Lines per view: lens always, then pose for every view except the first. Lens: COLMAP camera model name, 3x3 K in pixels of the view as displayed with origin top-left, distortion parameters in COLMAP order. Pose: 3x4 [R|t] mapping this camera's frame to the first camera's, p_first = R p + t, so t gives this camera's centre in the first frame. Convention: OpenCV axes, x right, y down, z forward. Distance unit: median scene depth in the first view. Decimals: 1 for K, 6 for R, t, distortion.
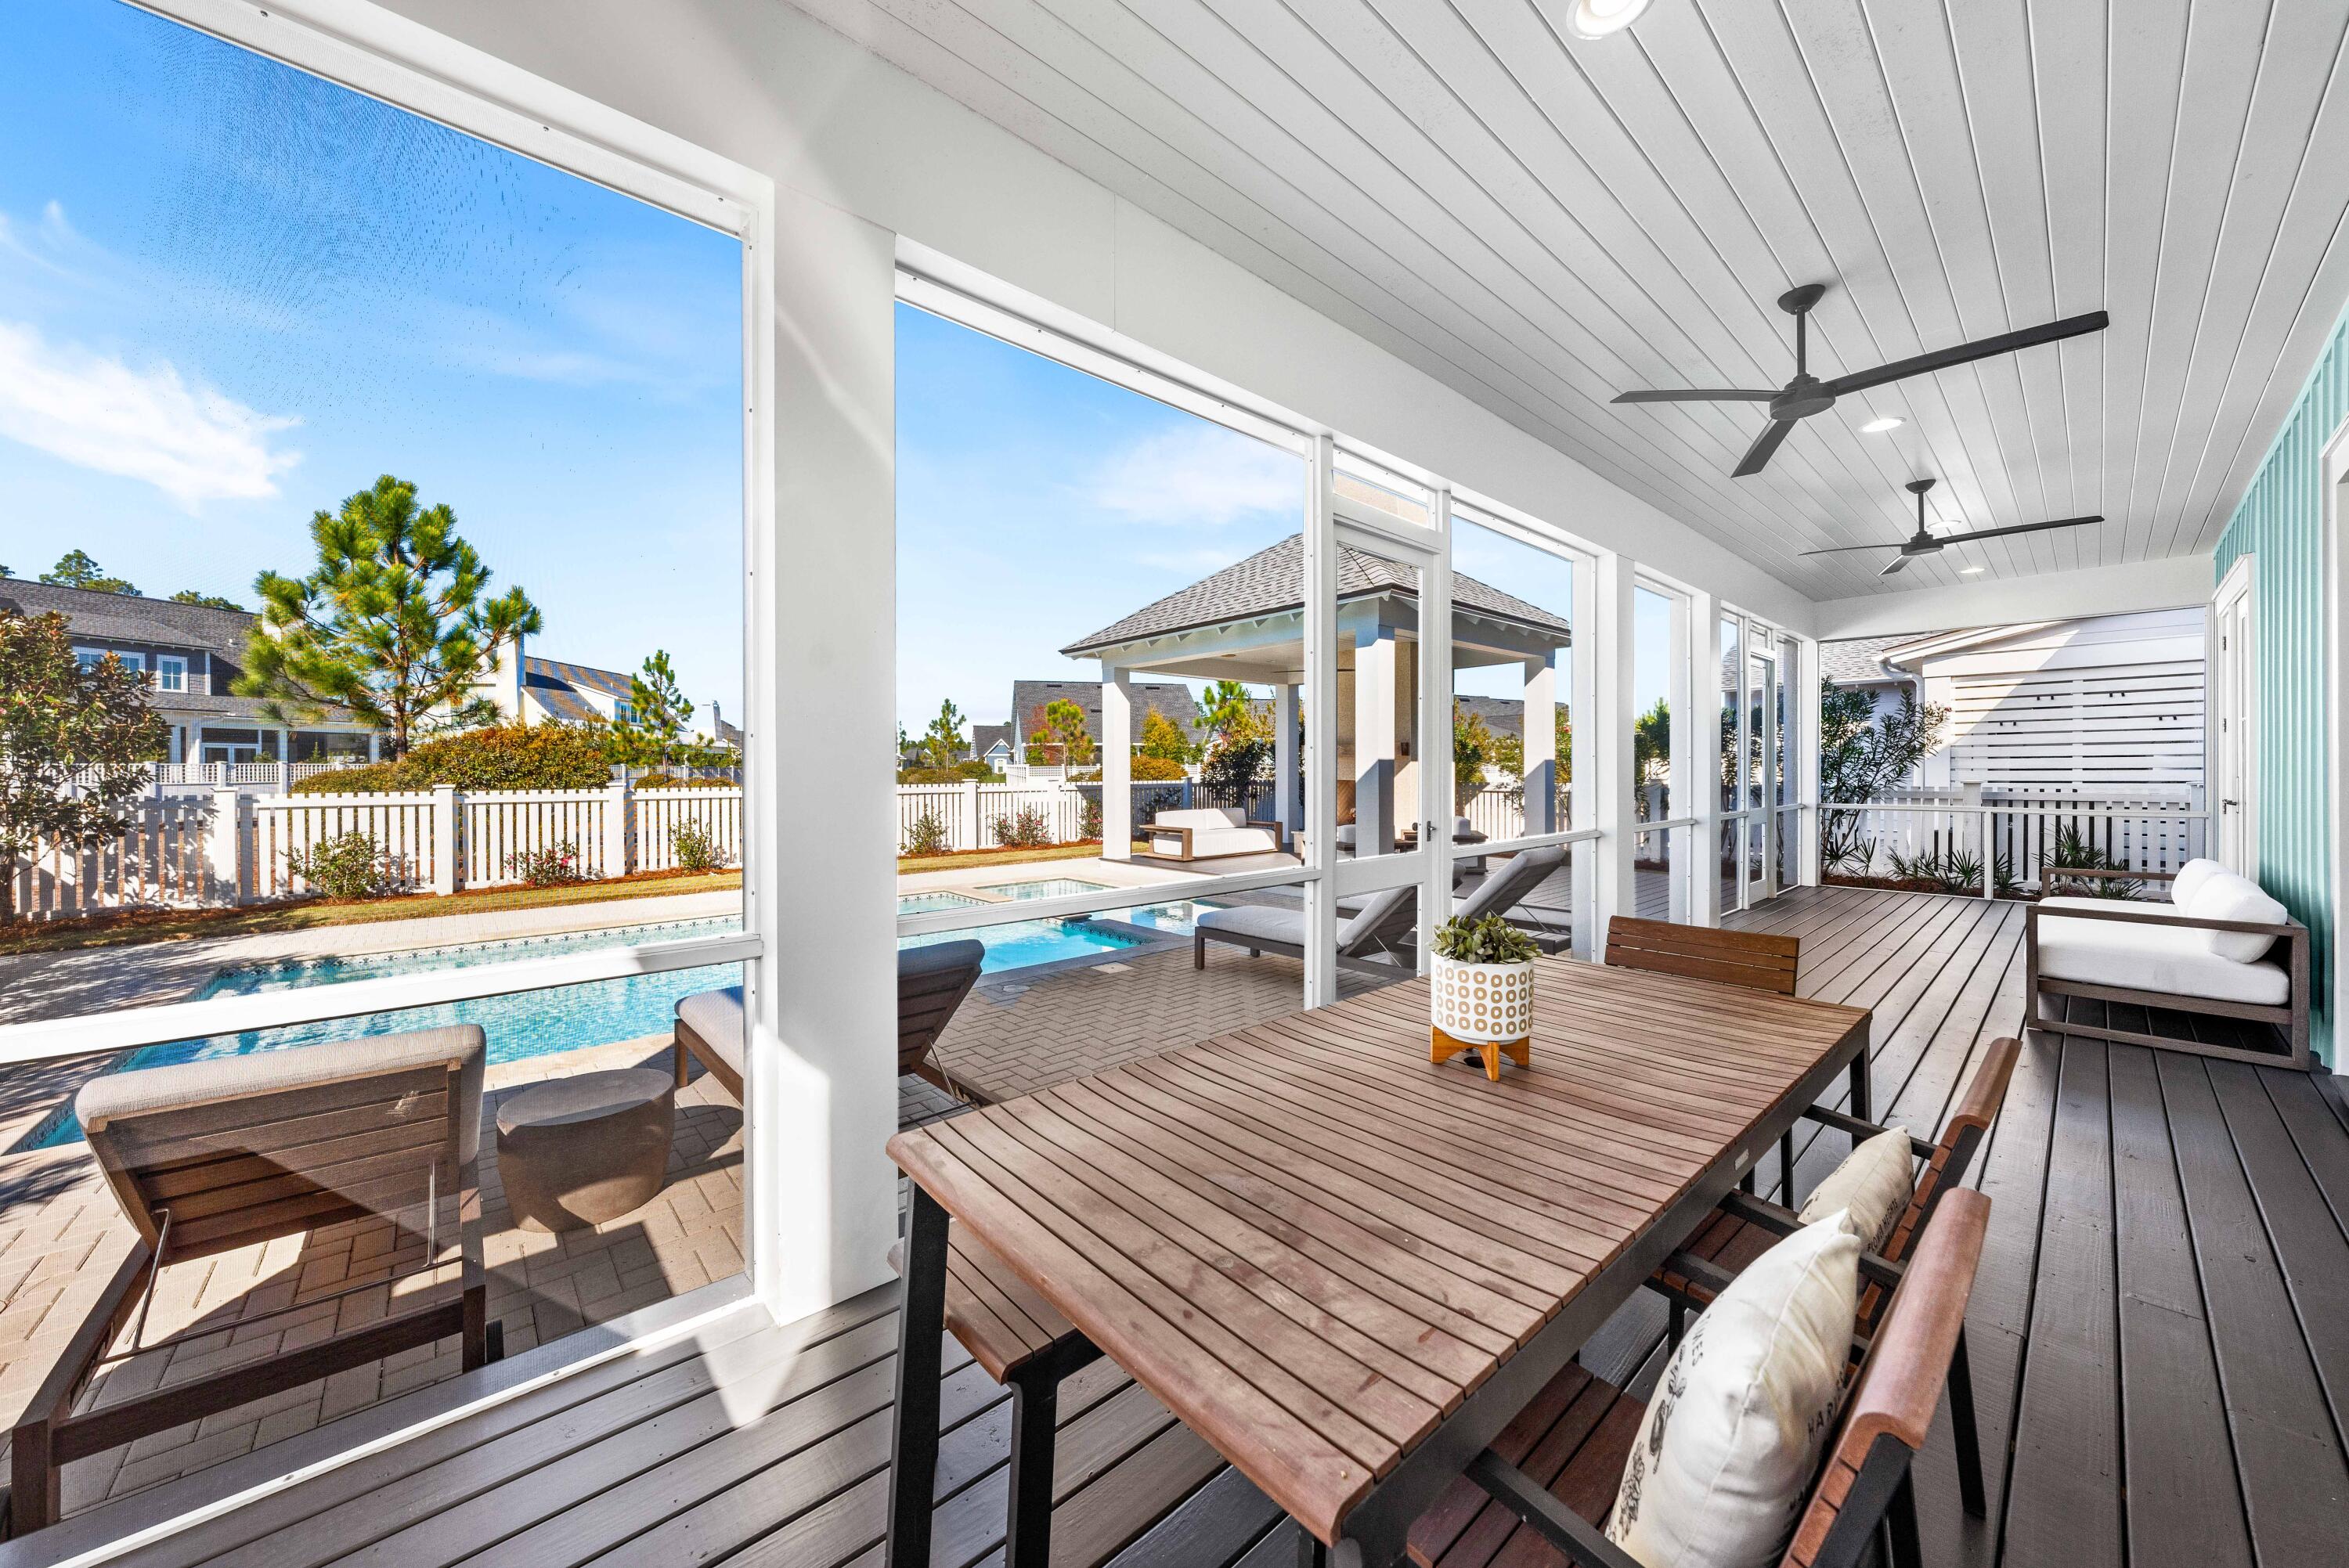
lens RADIAL K [[818.8, 0, 1179.8], [0, 818.8, 772.8], [0, 0, 1]] dist [-0.000319, 0.000020]
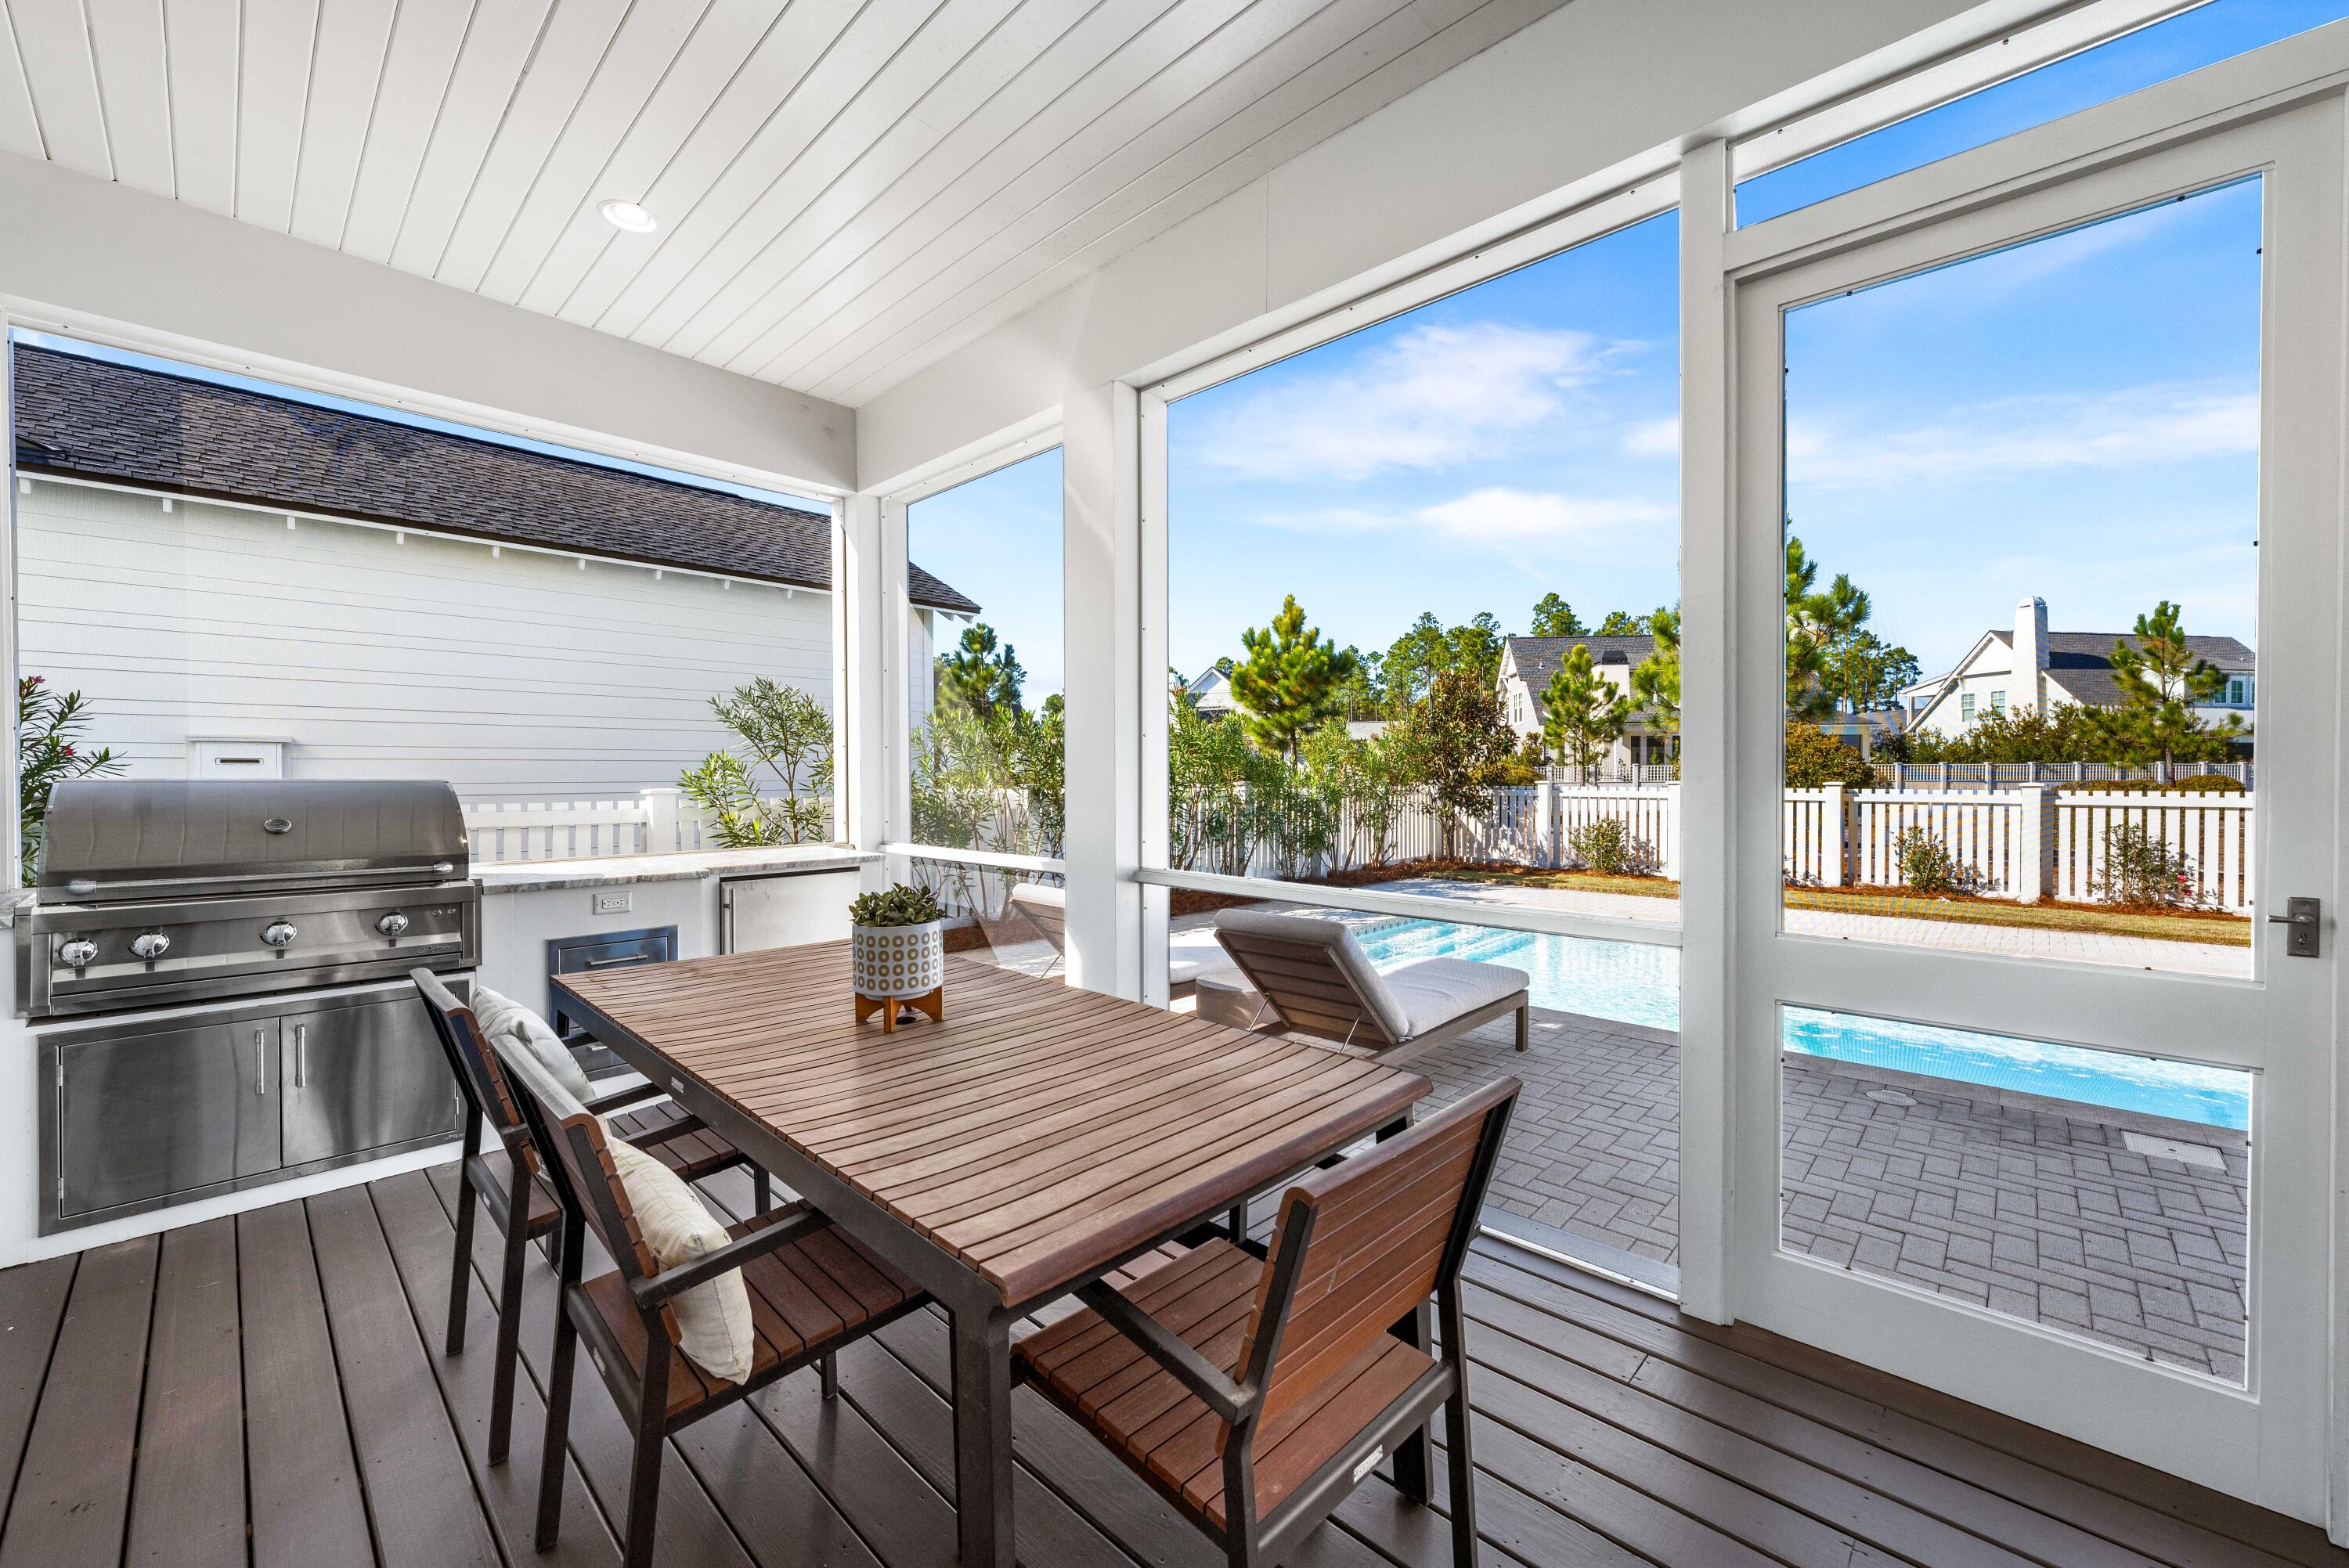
lens RADIAL K [[921.5, 0, 1184.7], [0, 921.5, 791.6], [0, 0, 1]] dist [-0.000055, -0.000109]
pose [[0.085114, 0.022570, -0.996116, 0.203766], [-0.003584, 0.999744, 0.022346, 0.002108], [0.996365, 0.001668, 0.085174, 0.160152]]
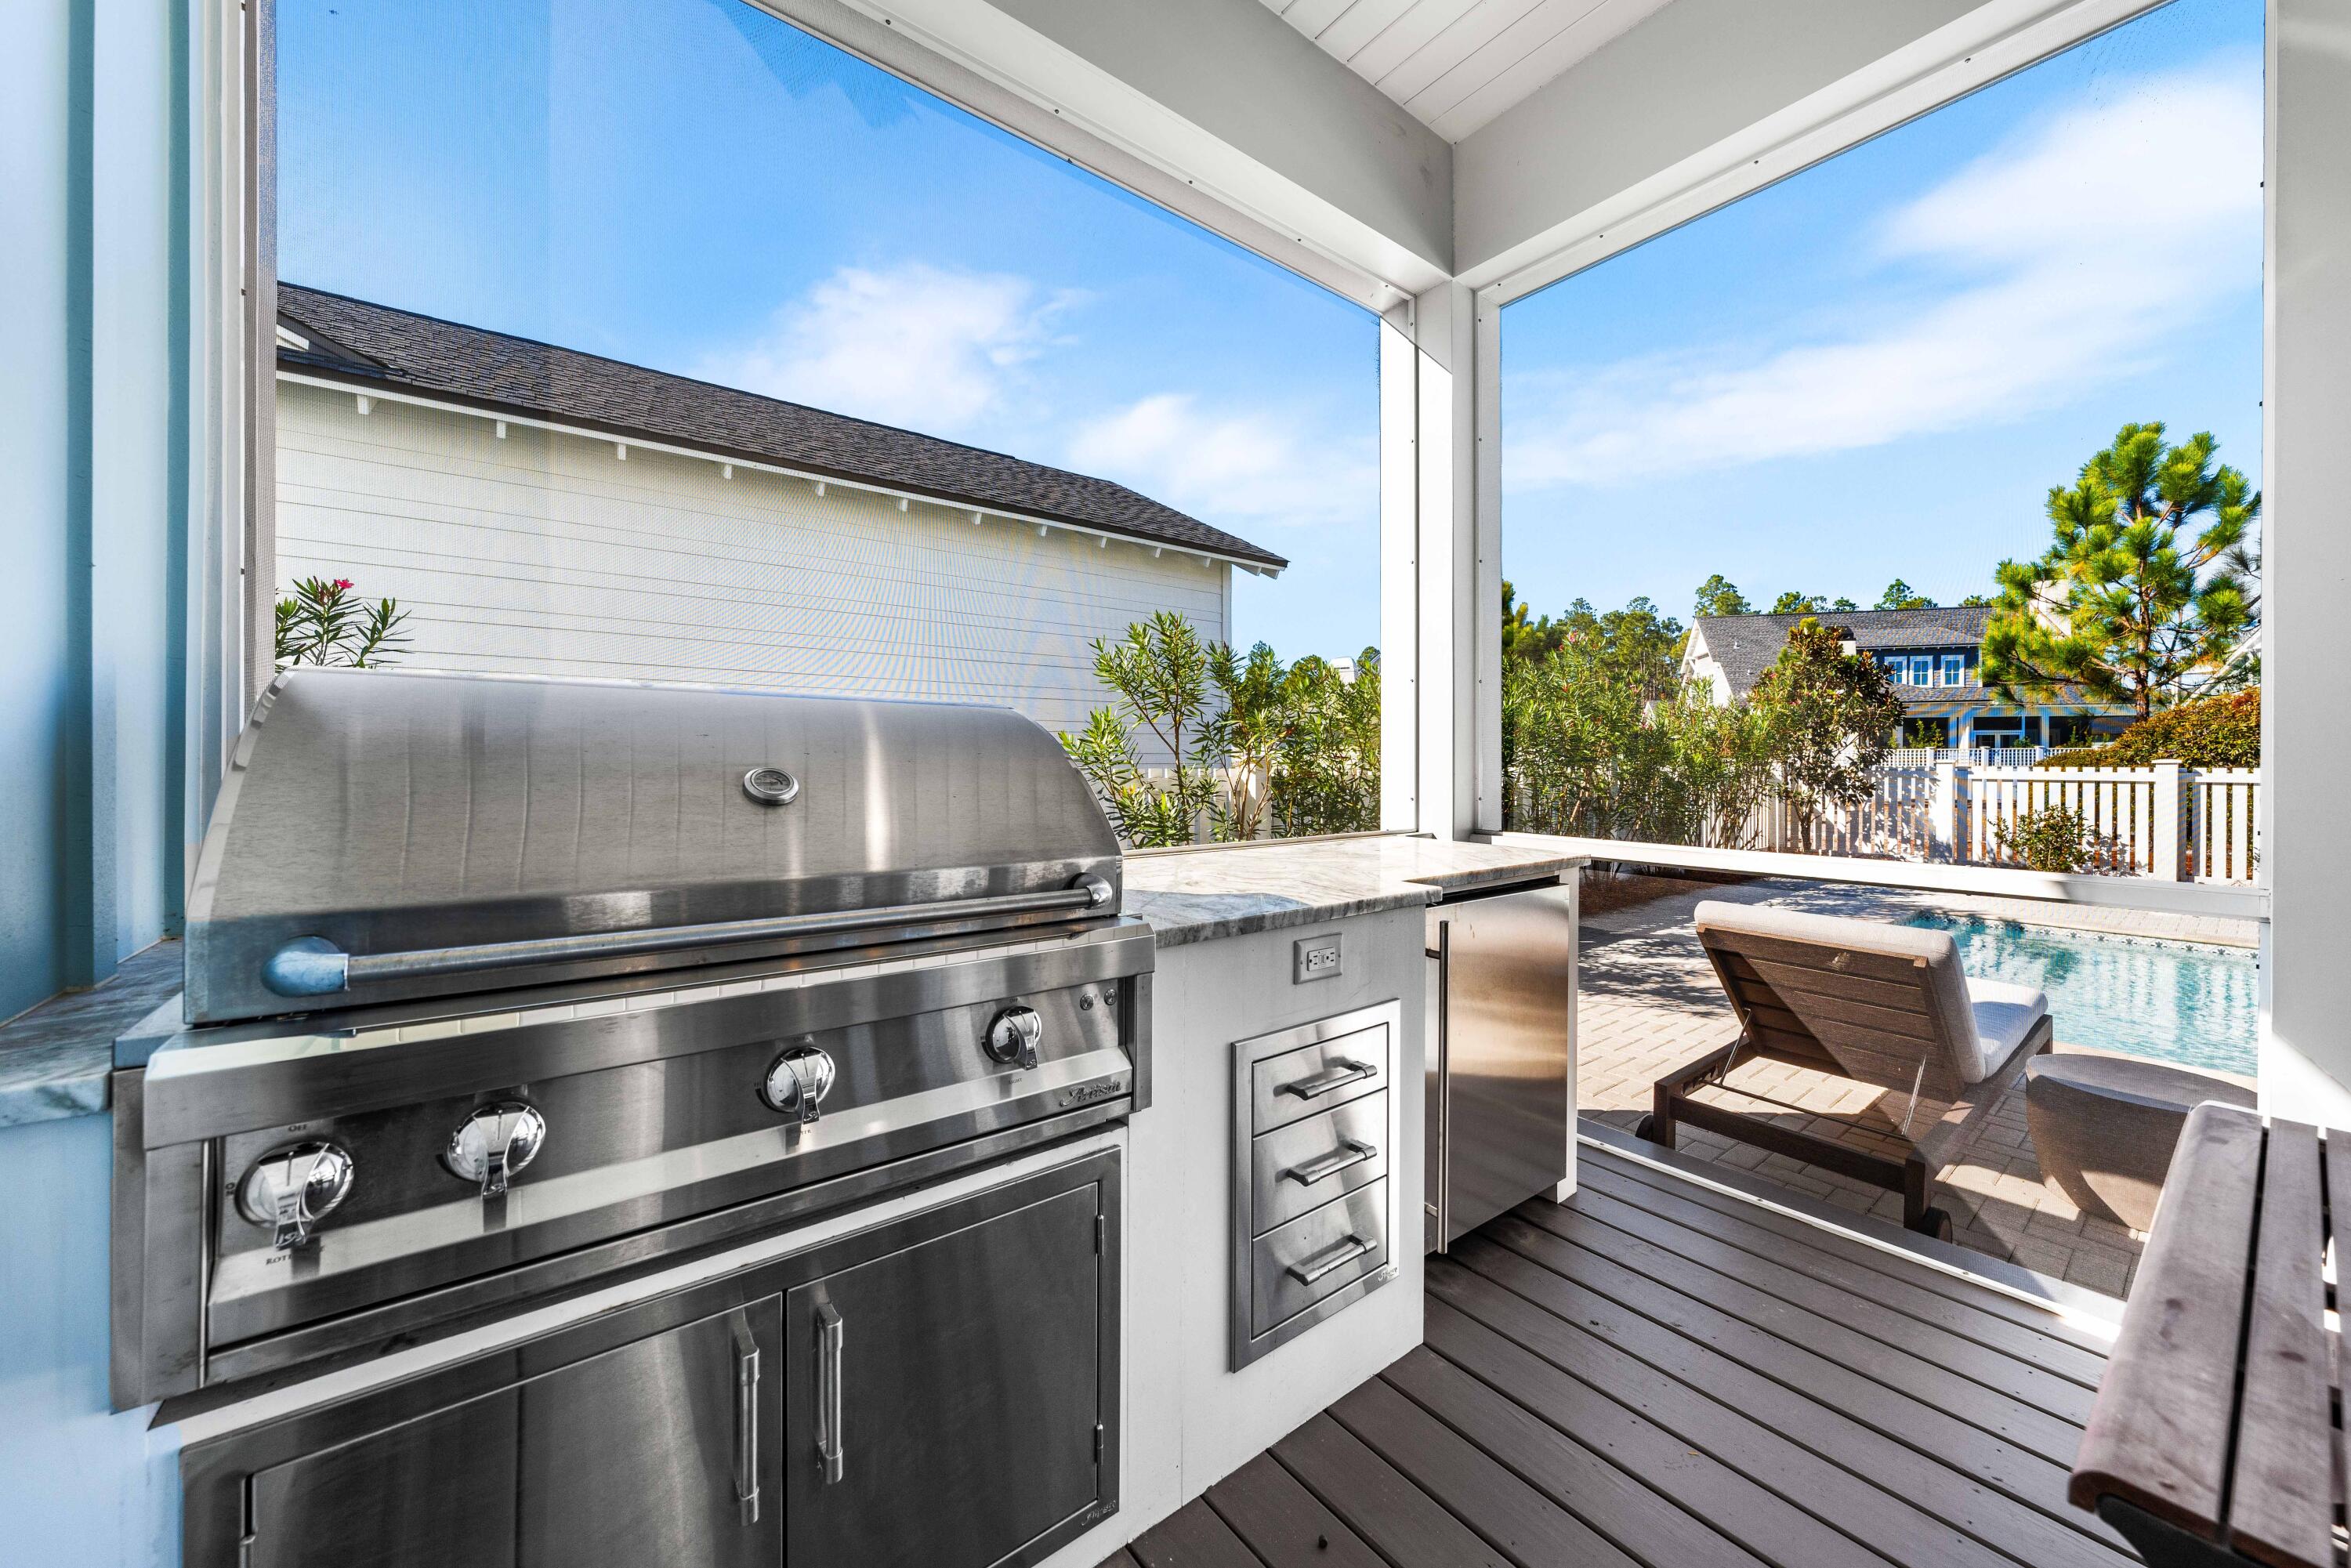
lens RADIAL K [[853.8, 0, 1173.5], [0, 853.8, 759.5], [0, 0, 1]] dist [-0.001378, -0.000307]
pose [[-0.068255, 0.001100, -0.997667, 0.049104], [-0.005034, 0.999986, 0.001447, 0.012992], [0.997655, 0.005121, -0.068249, 0.011021]]
